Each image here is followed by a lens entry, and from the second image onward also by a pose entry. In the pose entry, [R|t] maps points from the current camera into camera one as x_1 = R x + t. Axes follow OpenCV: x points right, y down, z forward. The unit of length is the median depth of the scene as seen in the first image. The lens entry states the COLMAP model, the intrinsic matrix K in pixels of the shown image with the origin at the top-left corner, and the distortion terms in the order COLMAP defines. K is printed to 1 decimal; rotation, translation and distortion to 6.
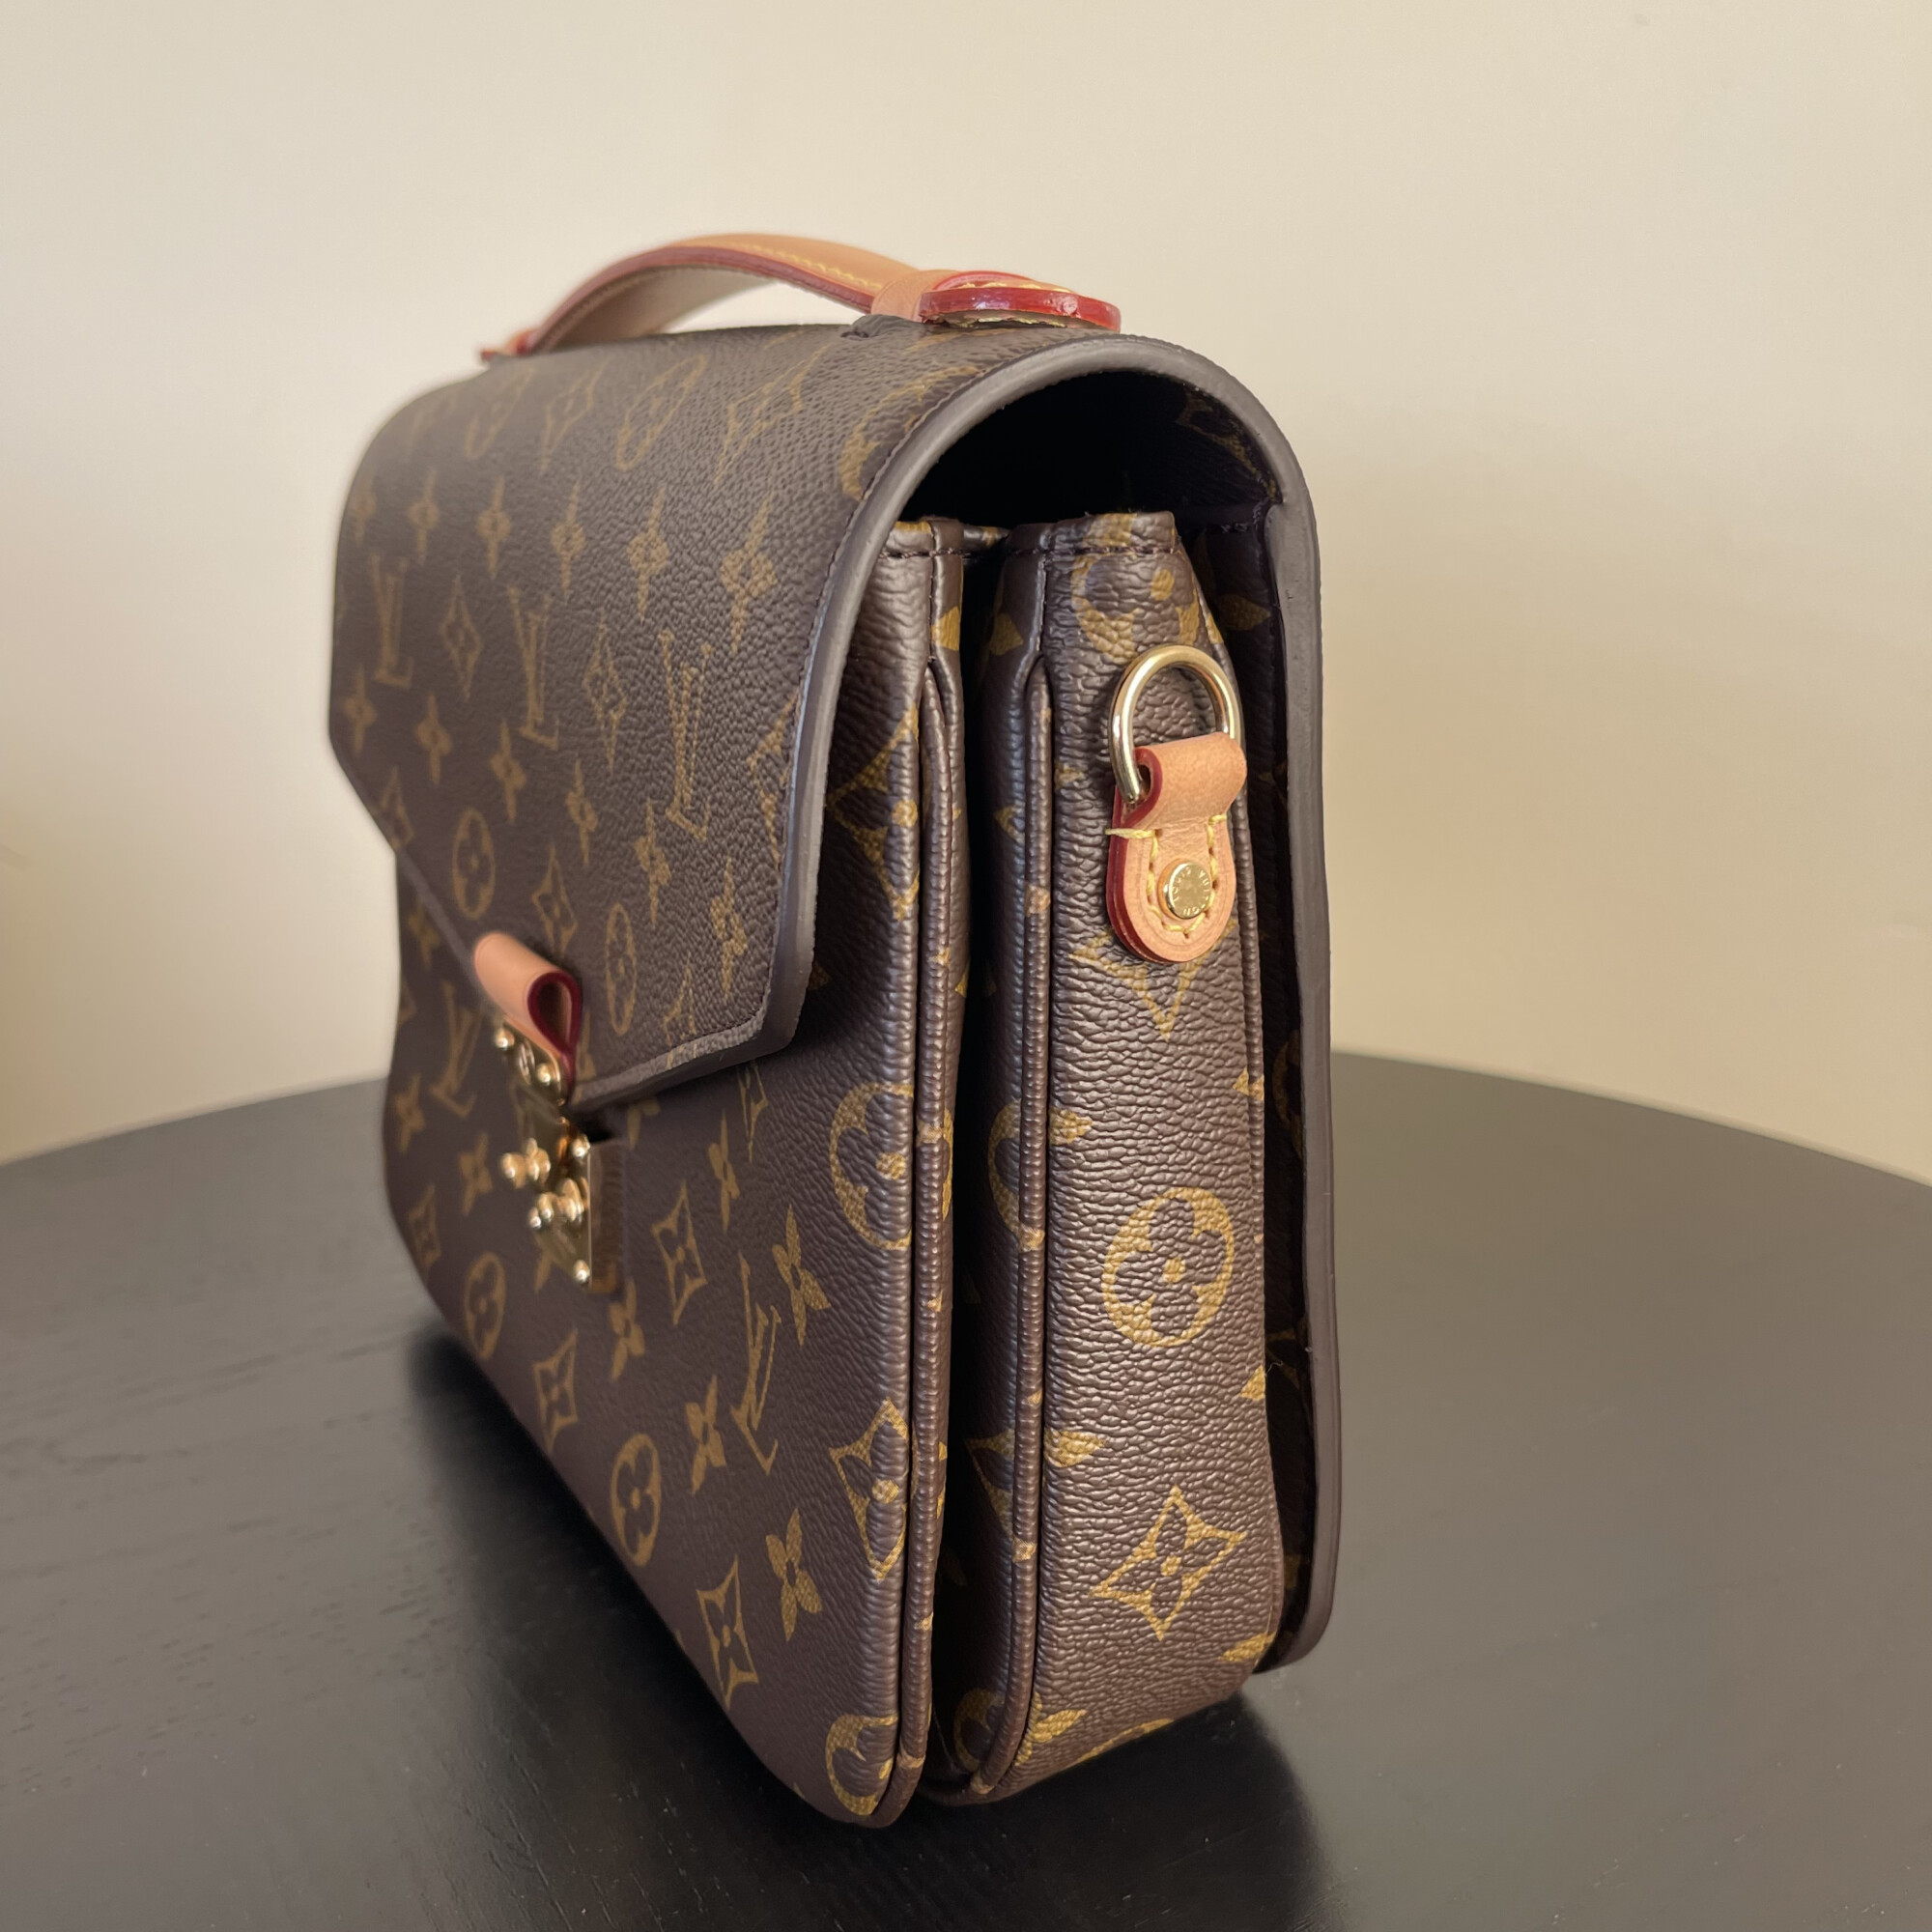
lens RADIAL K [[2011.7, 0, 928.4], [0, 2011.7, 941.6], [0, 0, 1]] dist [0.133962, -0.432758]
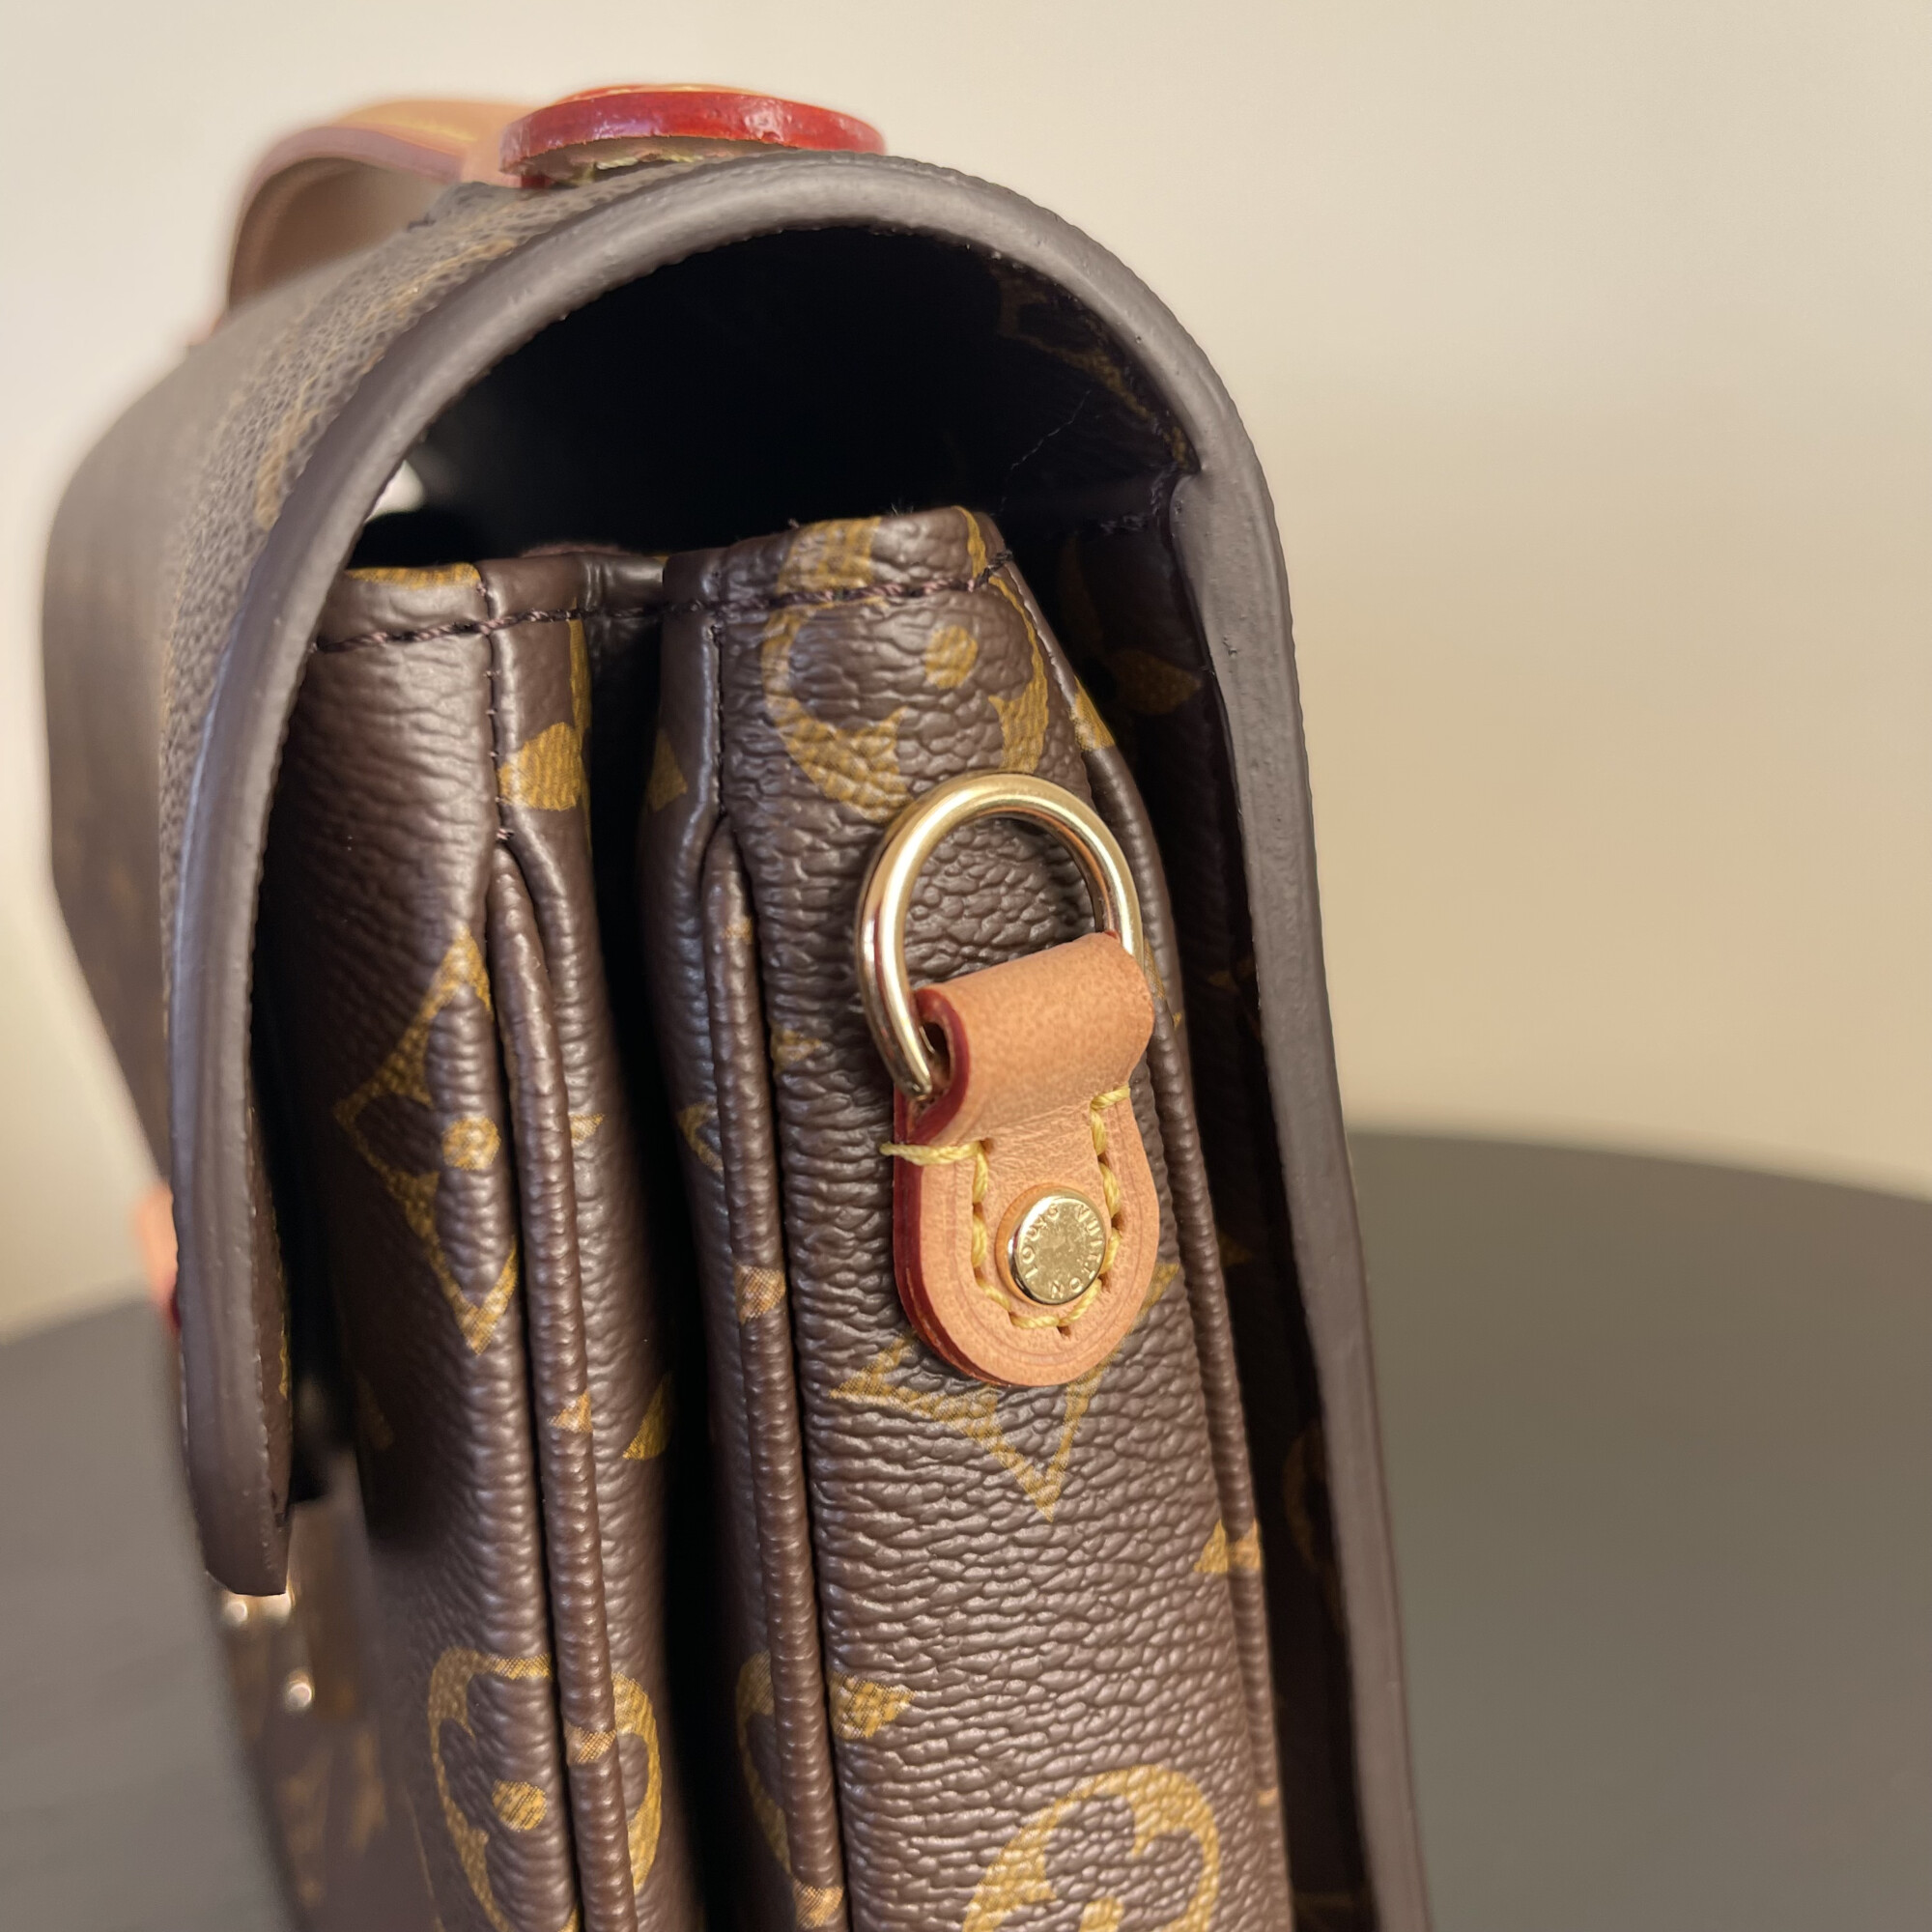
lens RADIAL K [[2011.7, 0, 928.4], [0, 2011.7, 941.6], [0, 0, 1]] dist [0.133962, -0.432758]
pose [[0.996242, -0.061816, -0.060676, 0.132304], [0.062300, 0.998039, 0.006110, -0.107752], [0.060180, -0.009867, 0.998139, 0.495289]]
